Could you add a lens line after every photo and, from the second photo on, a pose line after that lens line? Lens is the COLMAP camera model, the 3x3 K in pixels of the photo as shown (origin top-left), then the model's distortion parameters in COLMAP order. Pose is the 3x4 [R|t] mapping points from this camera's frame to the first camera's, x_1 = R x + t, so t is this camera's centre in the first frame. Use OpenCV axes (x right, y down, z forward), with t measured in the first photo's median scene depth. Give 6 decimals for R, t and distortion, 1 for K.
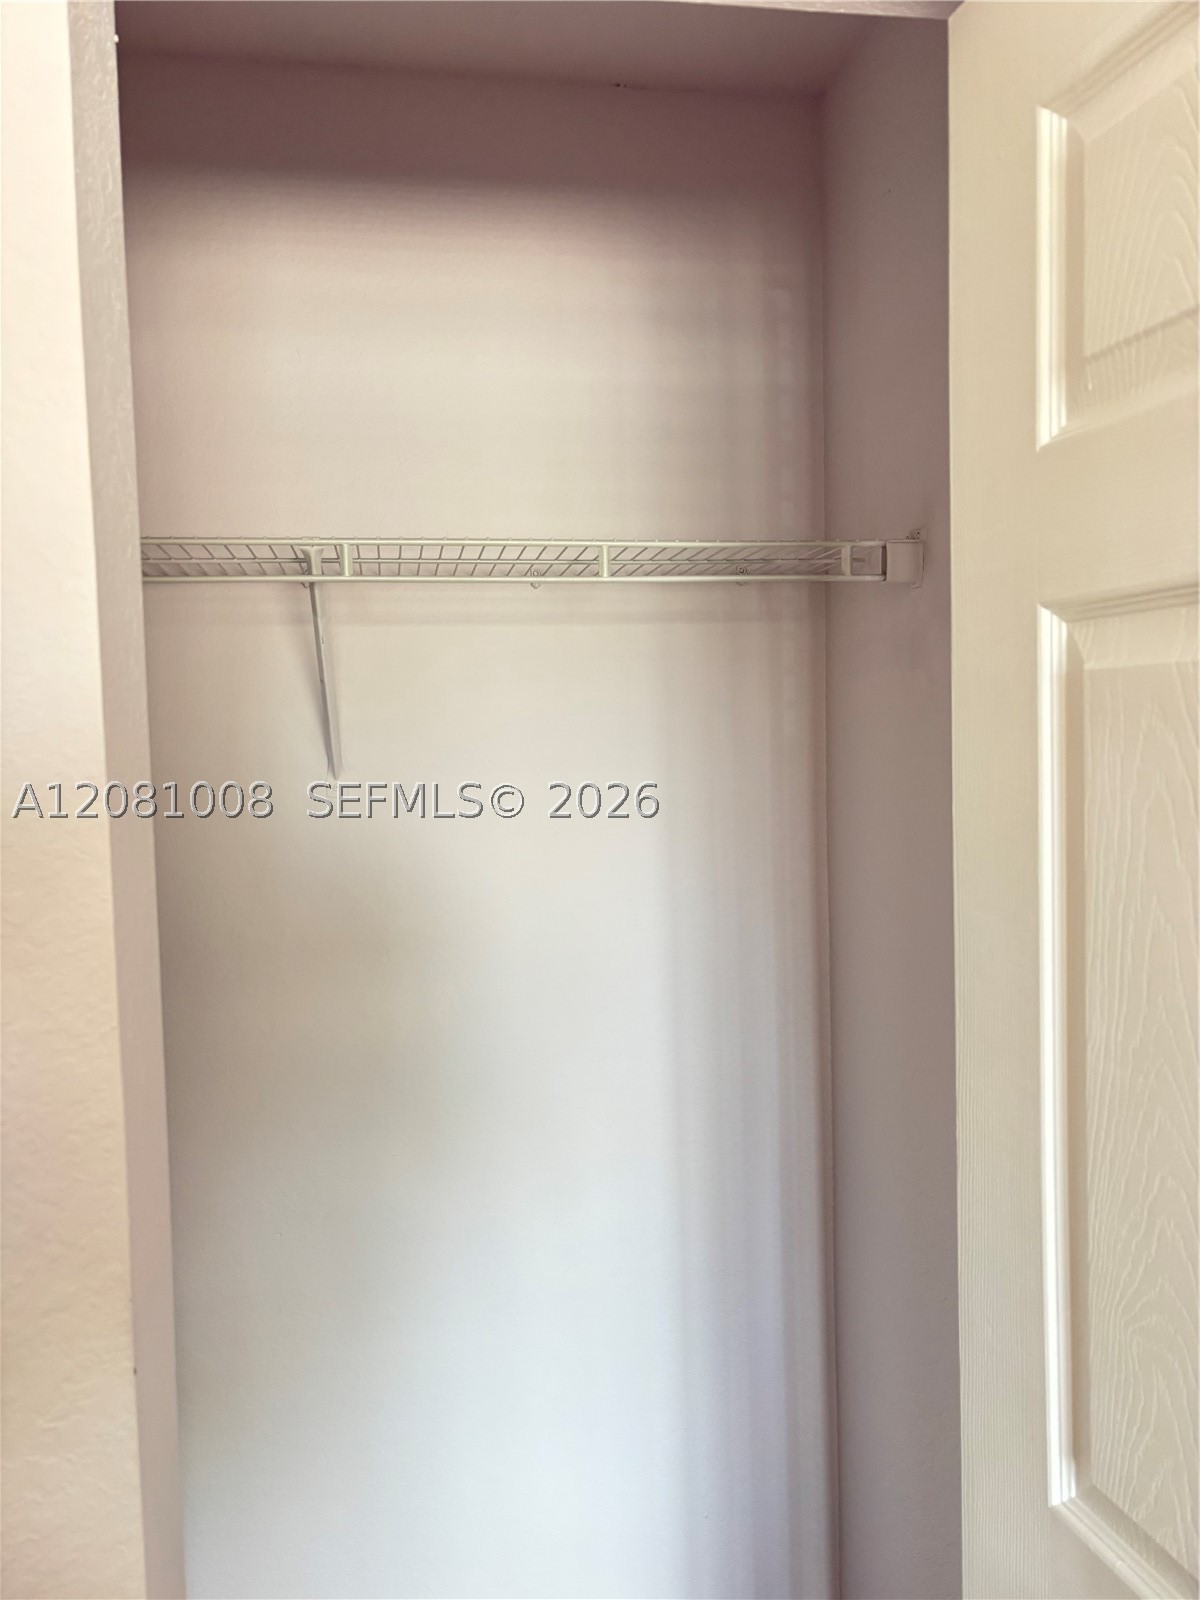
lens RADIAL K [[1215.9, 0, 600.0], [0, 1215.9, 800.0], [0, 0, 1]] dist [0.003704, -0.005555]
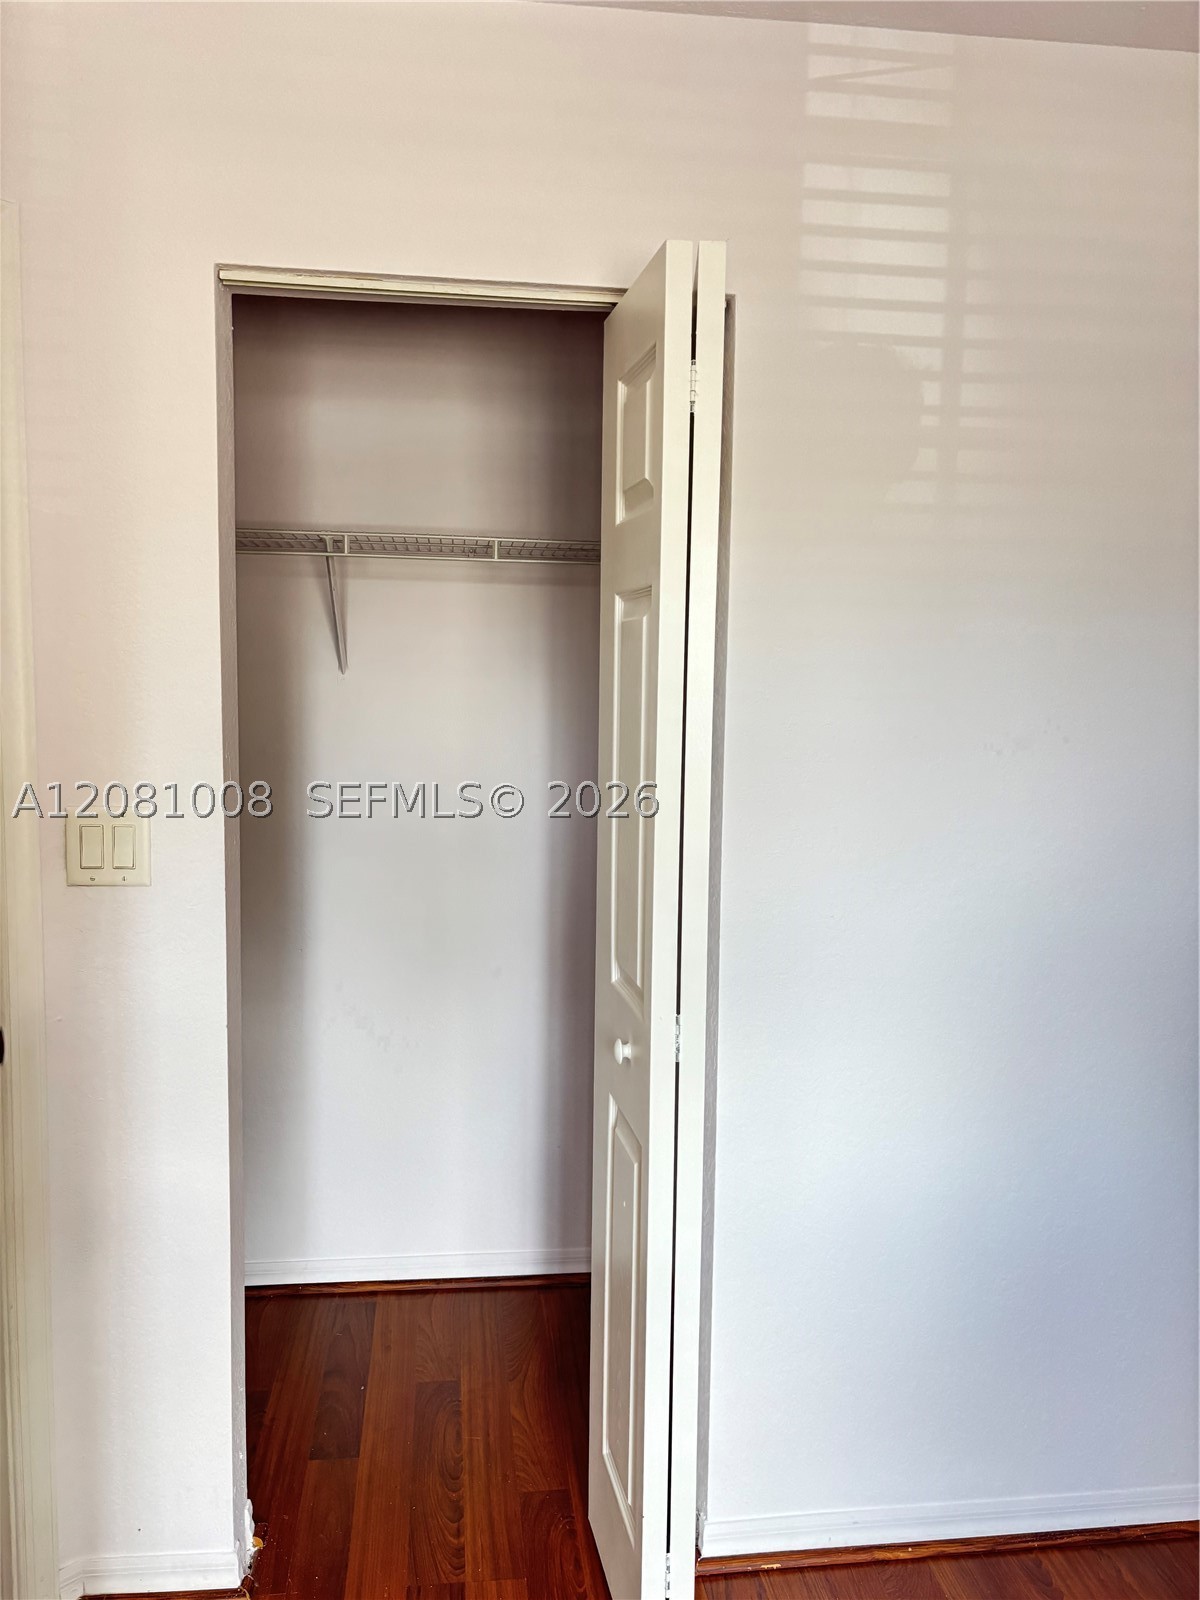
lens RADIAL K [[1215.9, 0, 600.0], [0, 1215.9, 800.0], [0, 0, 1]] dist [0.003704, -0.005555]
pose [[0.998165, 0.043417, -0.042206, 0.230997], [-0.041311, 0.997918, 0.049538, 0.062782], [0.044268, -0.047704, 0.997880, -0.695094]]
